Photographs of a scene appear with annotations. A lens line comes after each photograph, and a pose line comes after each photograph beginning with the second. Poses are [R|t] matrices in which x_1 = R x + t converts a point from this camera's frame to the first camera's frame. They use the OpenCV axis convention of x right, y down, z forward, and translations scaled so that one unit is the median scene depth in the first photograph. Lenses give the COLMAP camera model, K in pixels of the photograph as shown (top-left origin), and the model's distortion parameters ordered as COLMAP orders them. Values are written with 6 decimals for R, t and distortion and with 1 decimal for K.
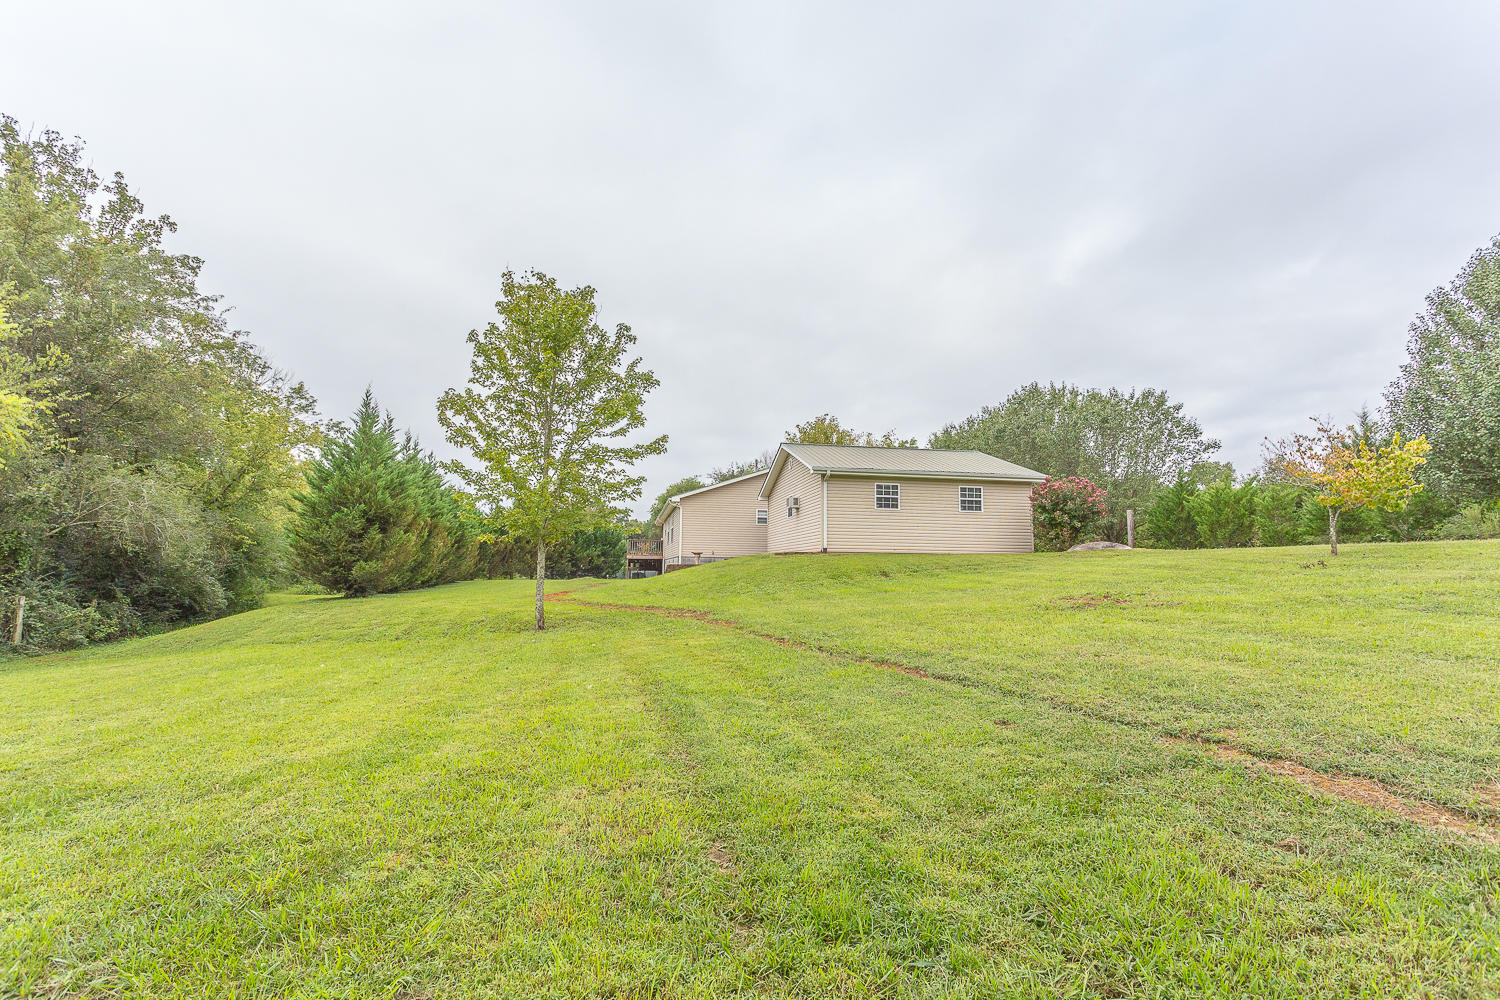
lens RADIAL K [[725.1, 0, 747.9], [0, 725.1, 494.1], [0, 0, 1]] dist [0.006227, 0.000849]
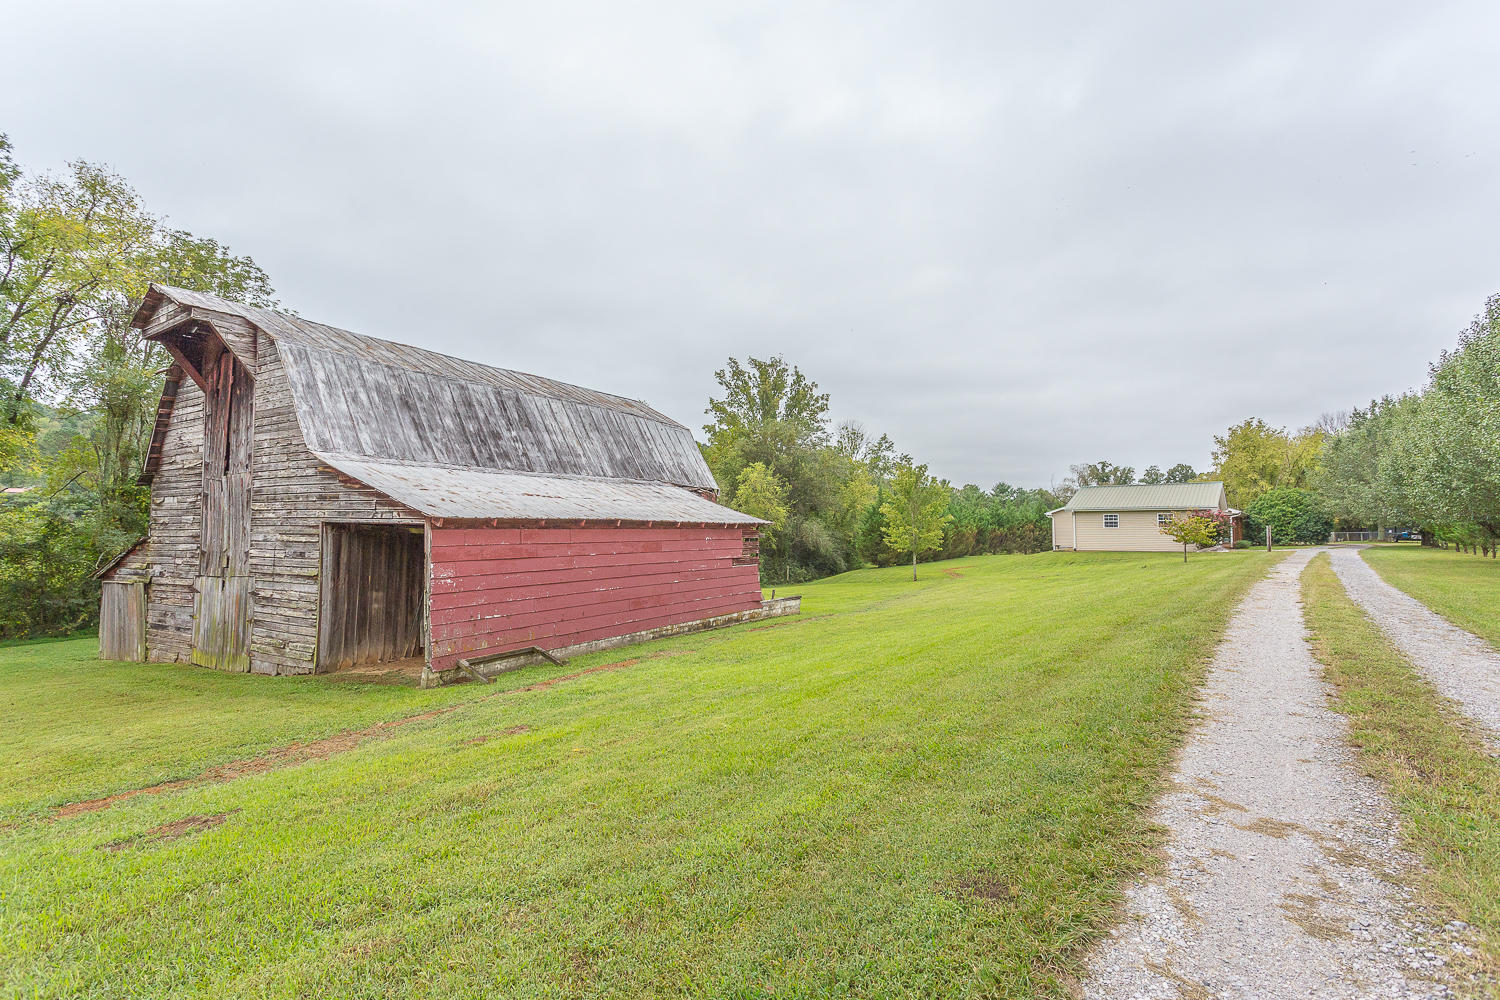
lens RADIAL K [[725.1, 0, 752.0], [0, 725.1, 495.8], [0, 0, 1]] dist [0.006227, 0.000849]
pose [[0.702076, -0.048769, -0.710430, 0.773787], [0.086083, 0.996148, 0.016687, -0.152517], [0.706879, -0.072872, 0.703570, -0.877366]]
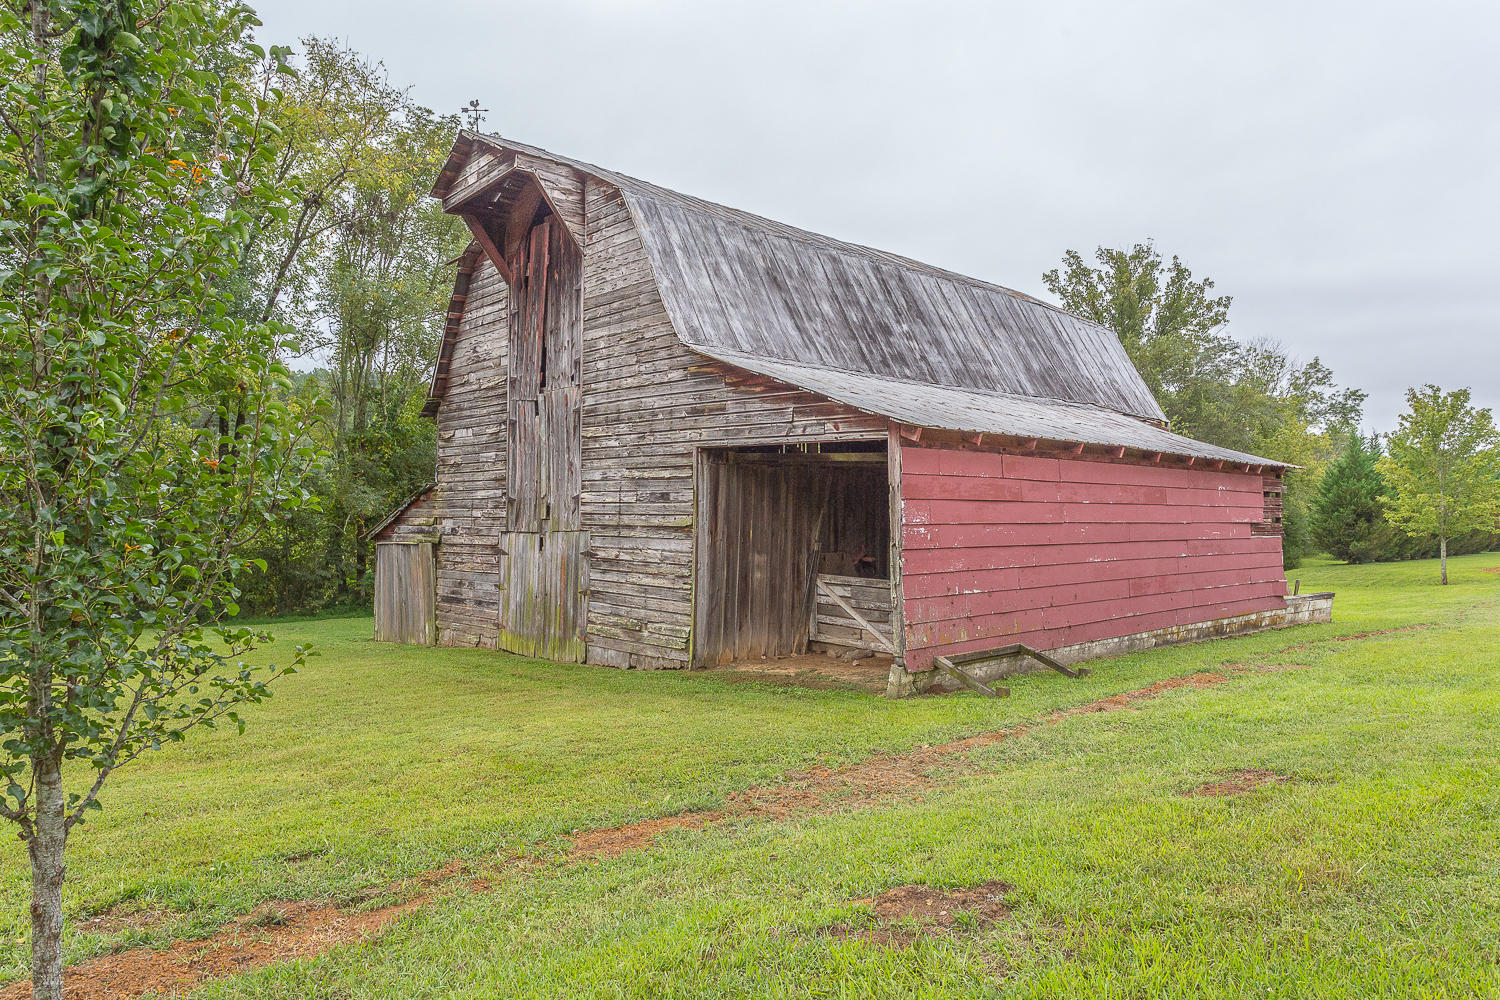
lens RADIAL K [[1002.3, 0, 742.2], [0, 1002.3, 496.4], [0, 0, 1]] dist [-0.001783, 0.009528]
pose [[0.462576, -0.027047, -0.886167, 0.627937], [0.093361, 0.995463, 0.018351, -0.134718], [0.881650, -0.091222, 0.463003, -0.939014]]
